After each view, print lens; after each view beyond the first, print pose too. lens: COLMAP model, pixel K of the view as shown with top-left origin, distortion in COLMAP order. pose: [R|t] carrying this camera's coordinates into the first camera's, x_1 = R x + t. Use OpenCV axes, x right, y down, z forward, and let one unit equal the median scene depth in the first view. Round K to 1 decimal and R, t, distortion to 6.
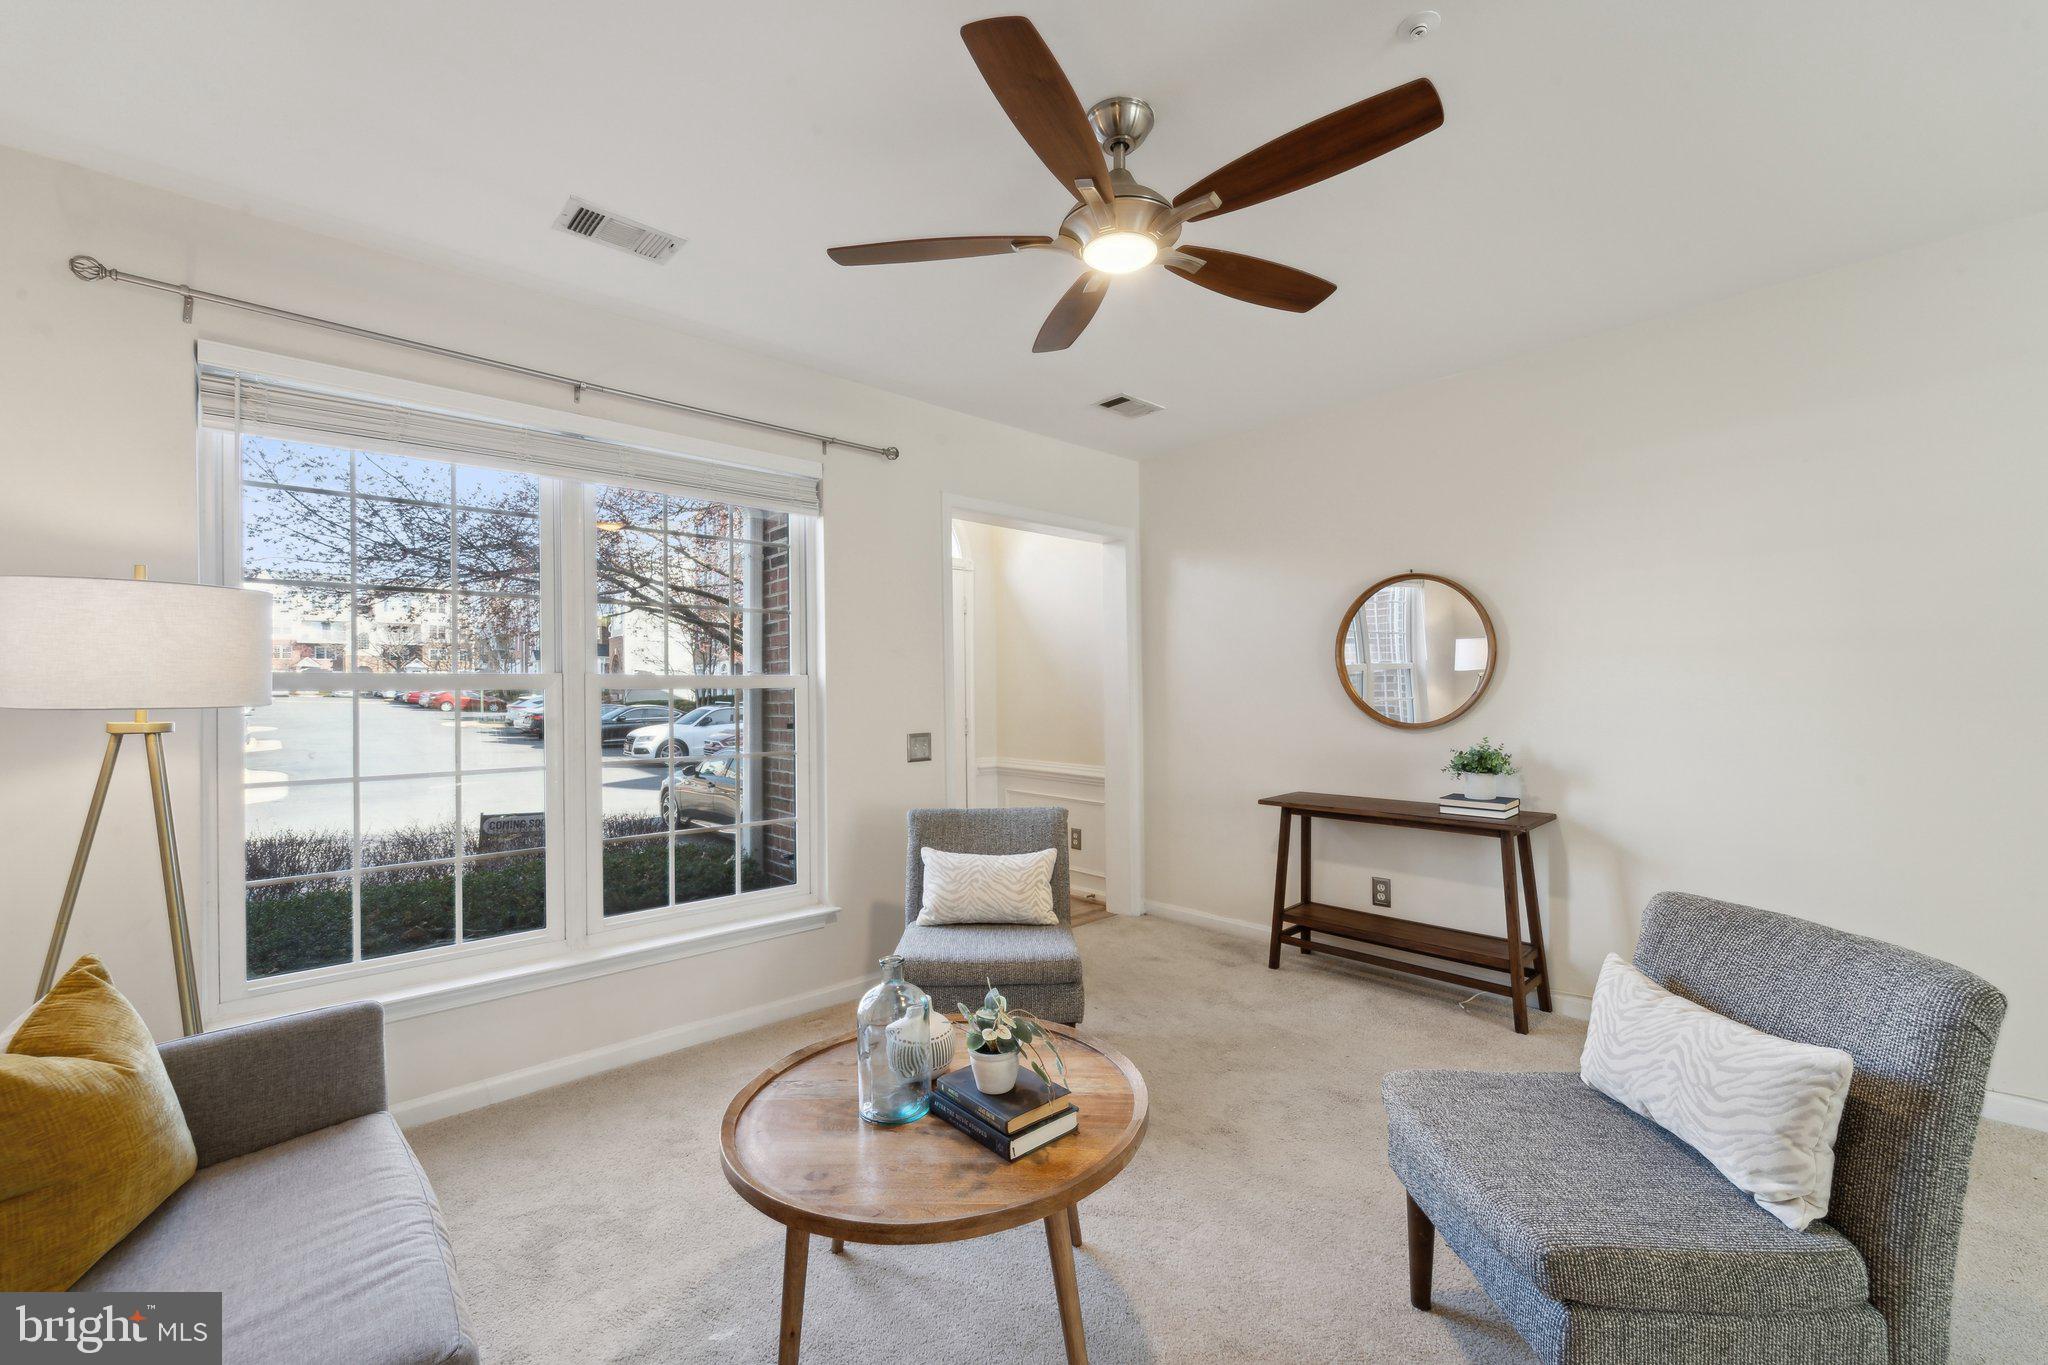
lens RADIAL K [[834.3, 0, 1033.8], [0, 834.3, 681.2], [0, 0, 1]] dist [0.000843, -0.000447]
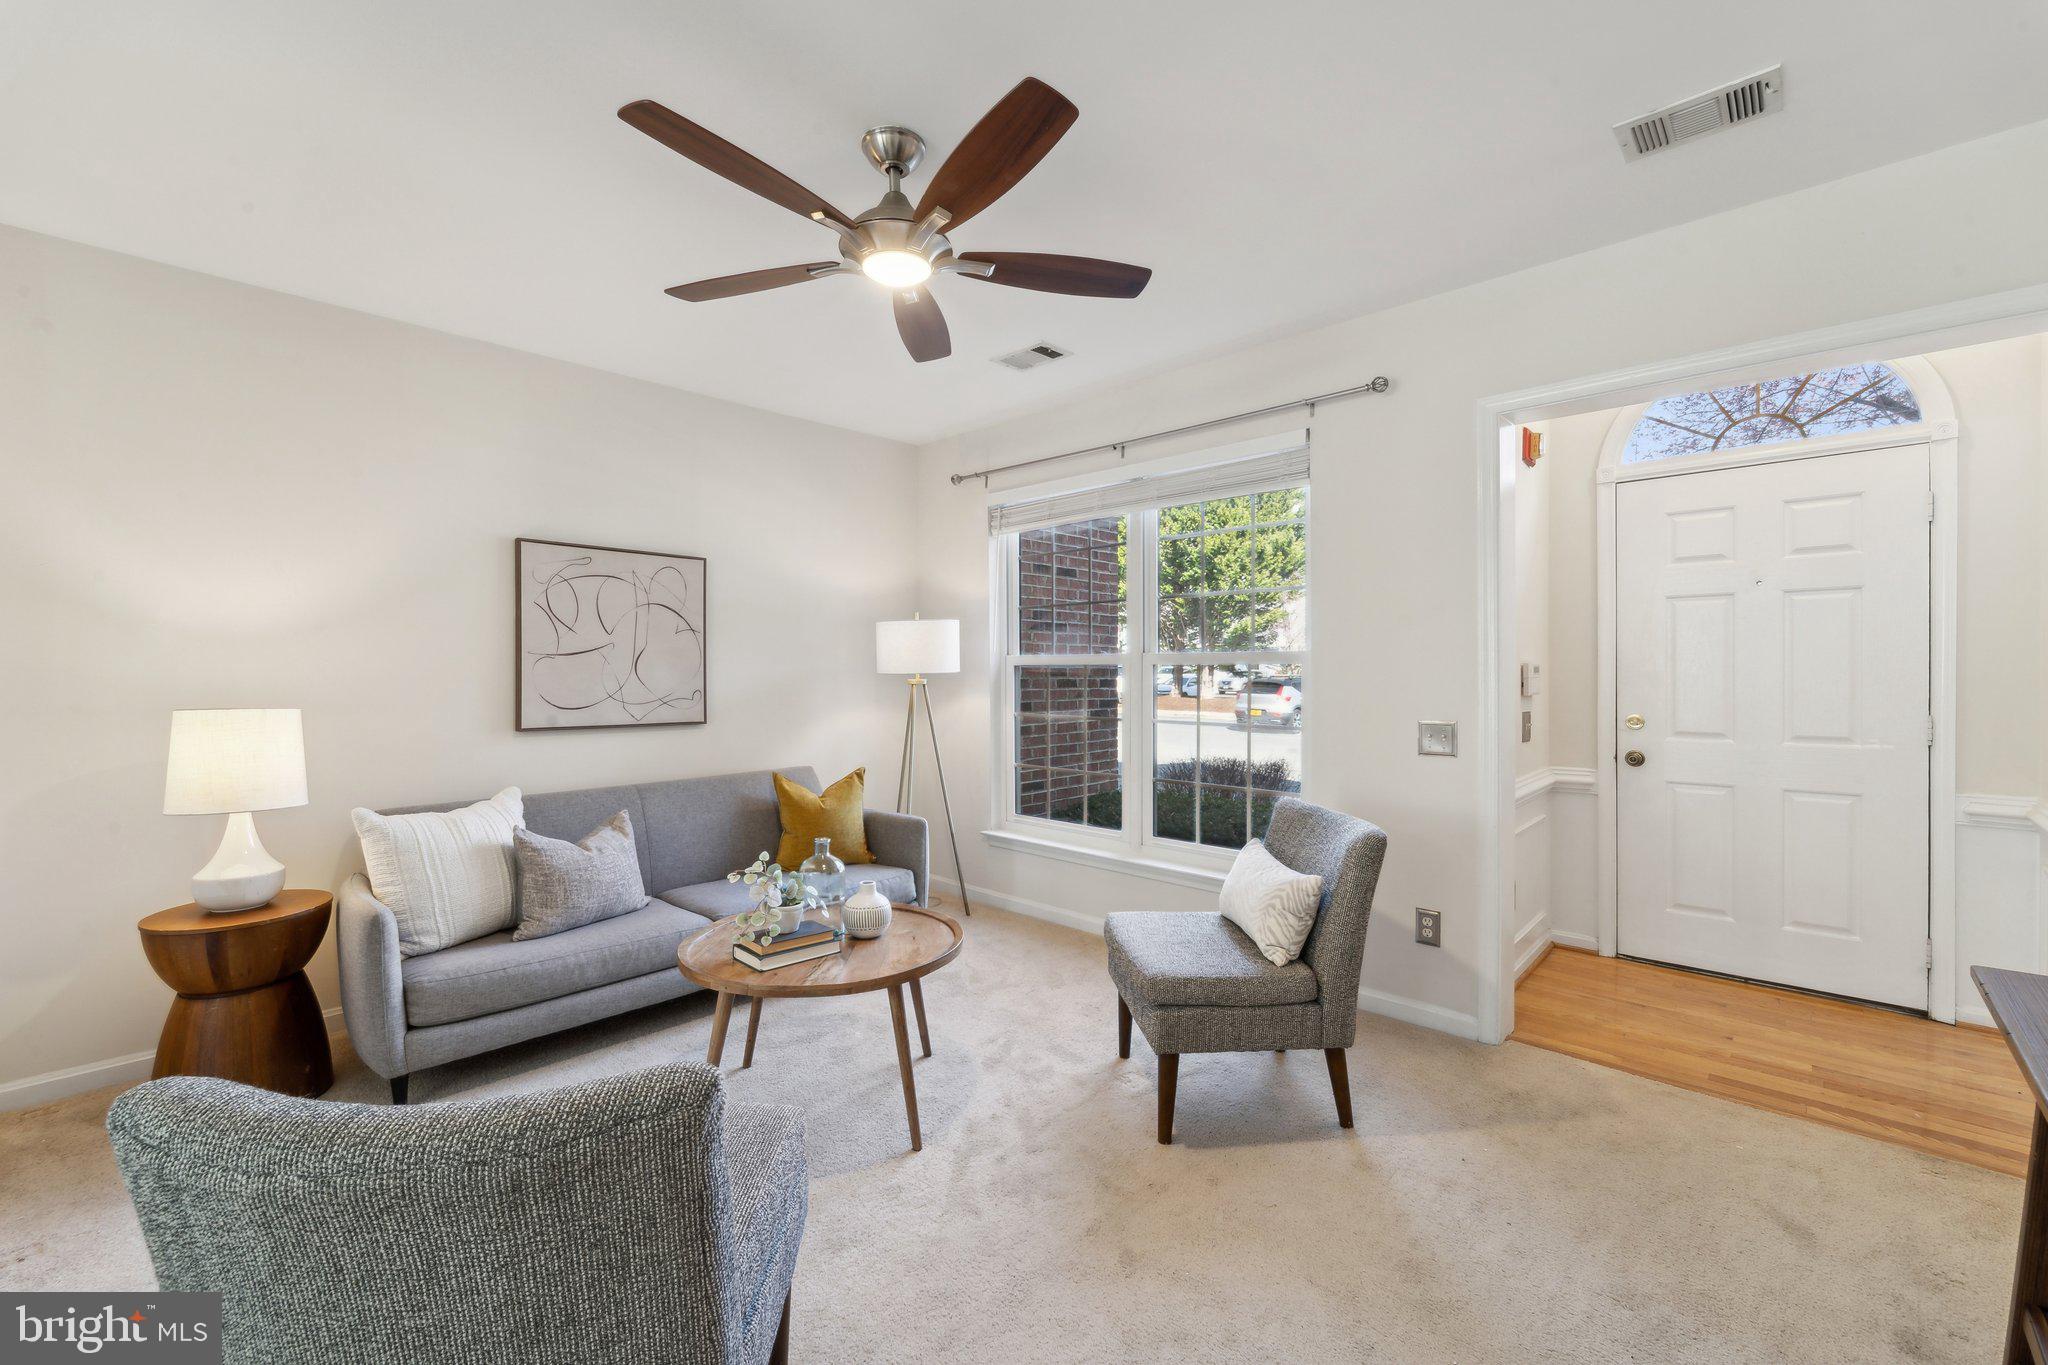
lens RADIAL K [[834.3, 0, 1033.8], [0, 834.3, 681.2], [0, 0, 1]] dist [0.000843, -0.000447]
pose [[0.064931, 0.026721, -0.997532, 0.756237], [0.014748, 0.999507, 0.027734, -0.004311], [0.997781, -0.016512, 0.064505, 0.688166]]
